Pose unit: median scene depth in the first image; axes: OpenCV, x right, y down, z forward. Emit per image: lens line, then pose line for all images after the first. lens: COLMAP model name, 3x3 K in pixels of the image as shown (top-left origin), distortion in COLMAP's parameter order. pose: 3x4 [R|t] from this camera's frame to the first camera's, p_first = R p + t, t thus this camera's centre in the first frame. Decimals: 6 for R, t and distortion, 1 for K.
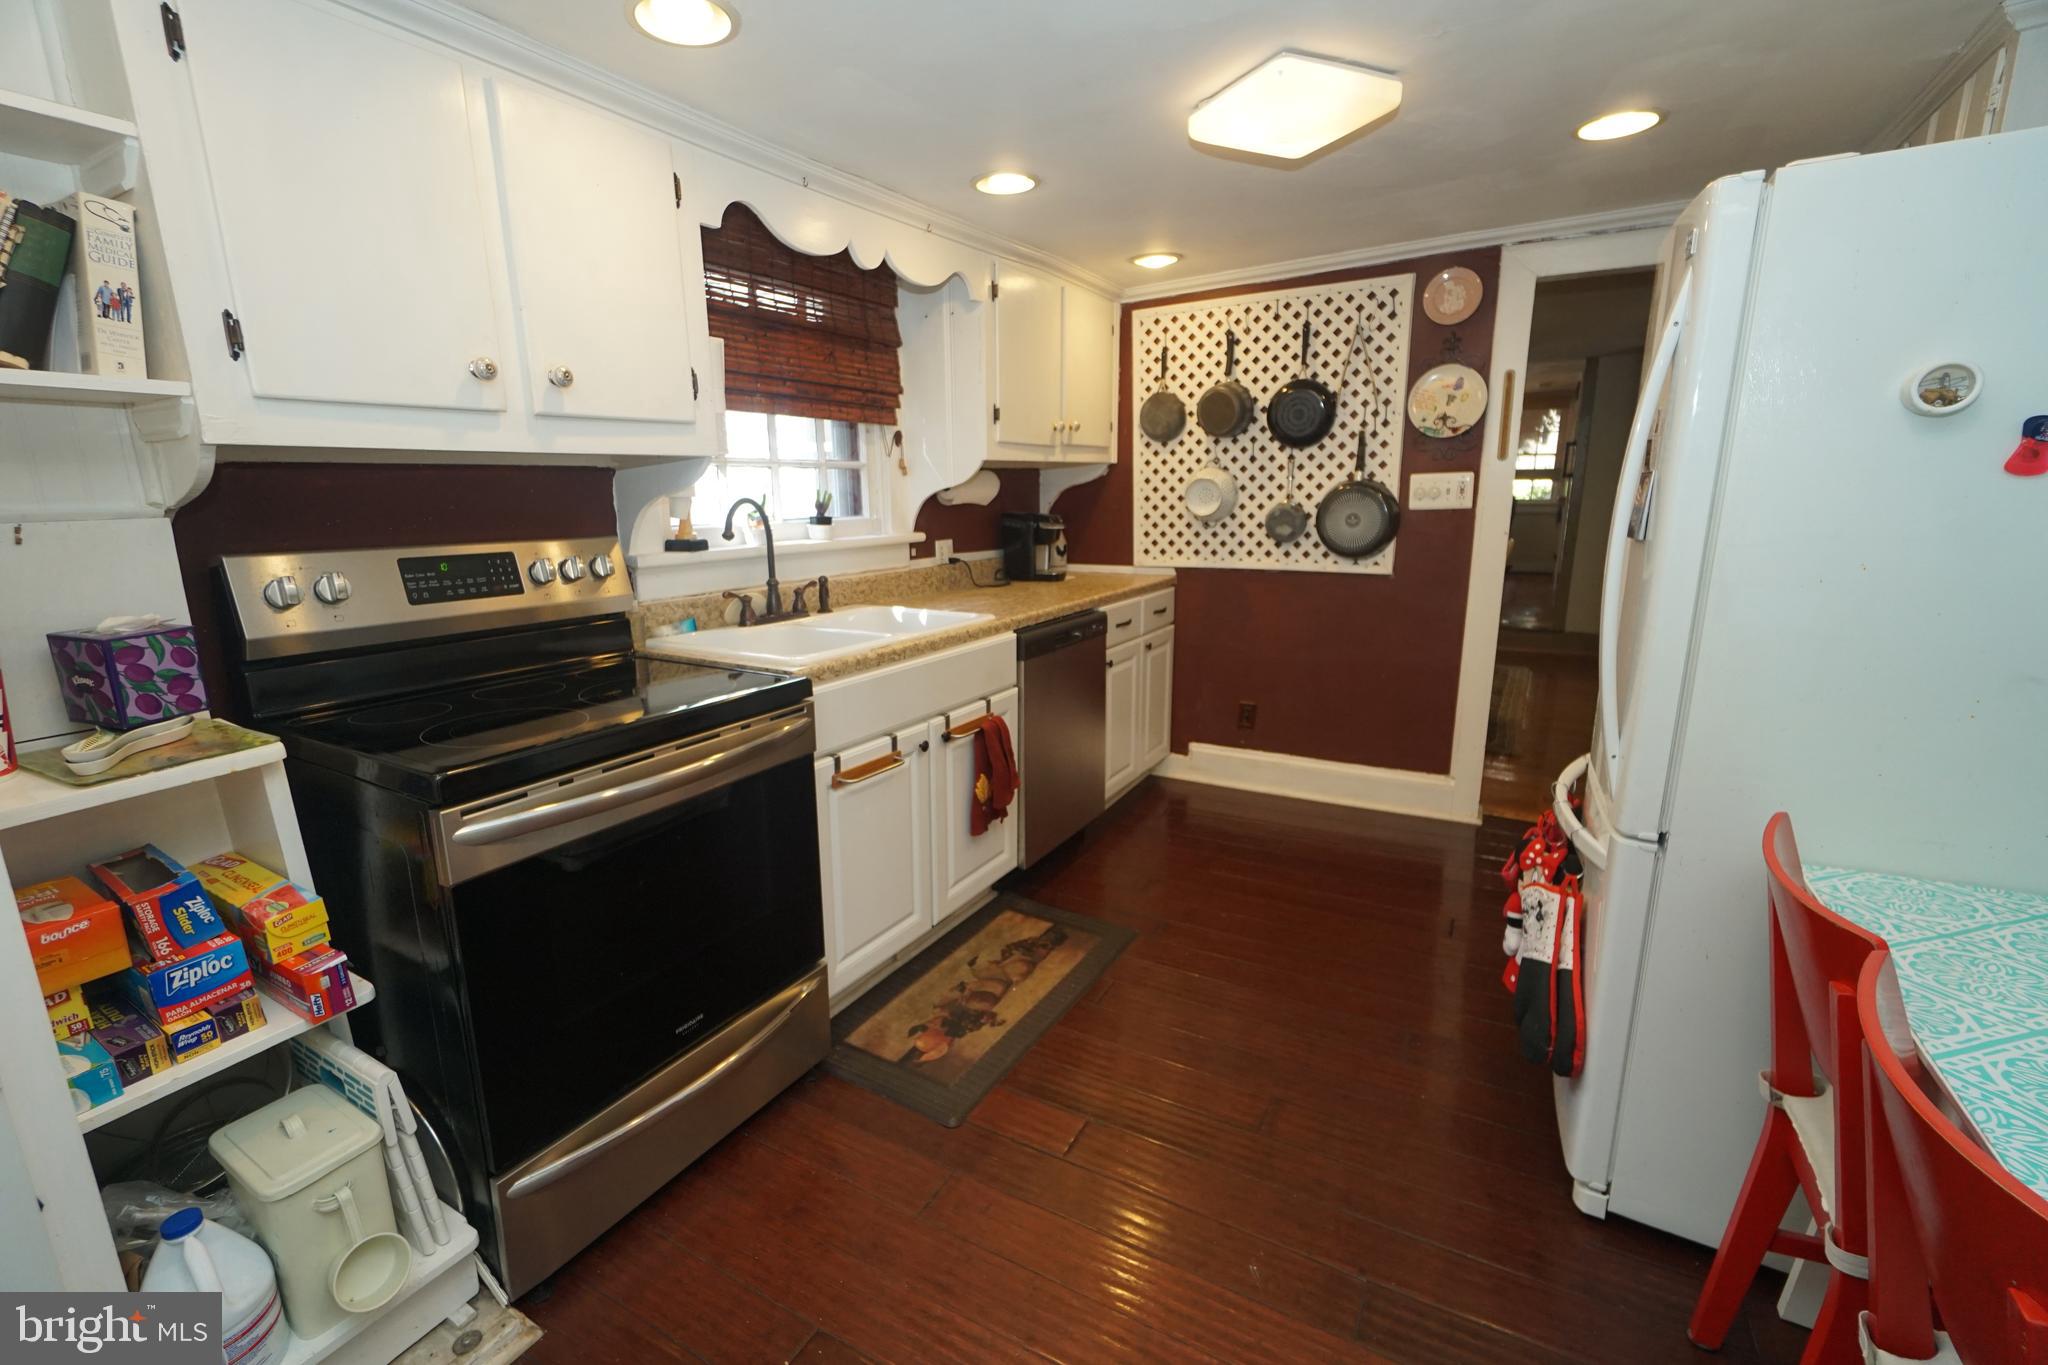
lens RADIAL K [[879.1, 0, 1009.9], [0, 879.1, 685.7], [0, 0, 1]] dist [-0.009884, 0.005315]
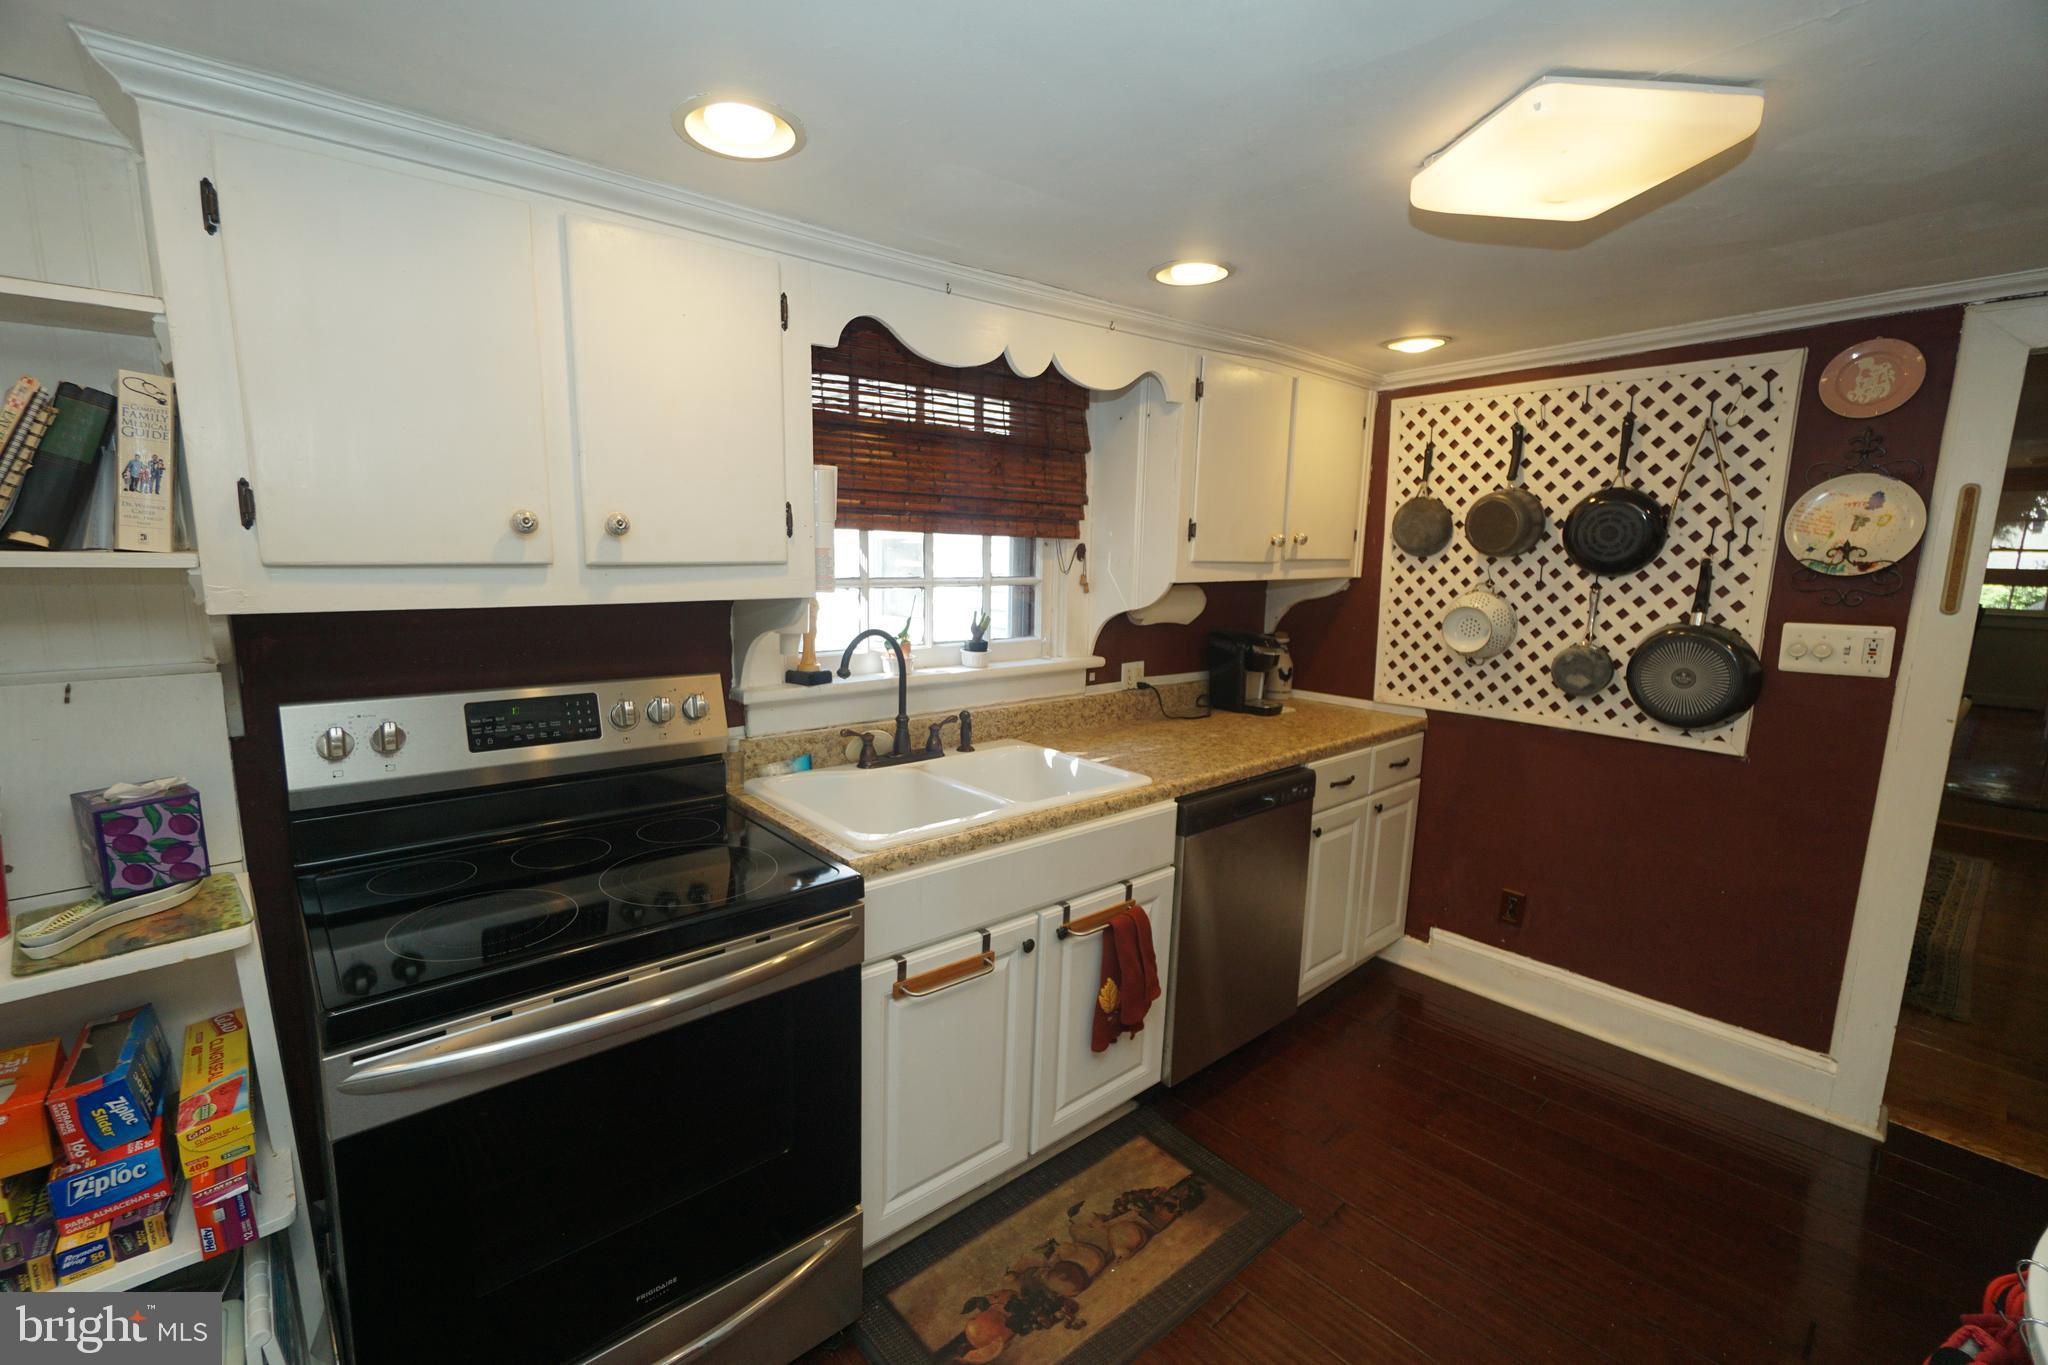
lens RADIAL K [[879.1, 0, 1008.2], [0, 879.1, 686.7], [0, 0, 1]] dist [-0.009884, 0.005315]
pose [[0.947509, 0.082107, -0.309008, 0.089755], [-0.101139, 0.993806, -0.046058, -0.099416], [0.303312, 0.074893, 0.949943, 0.146637]]
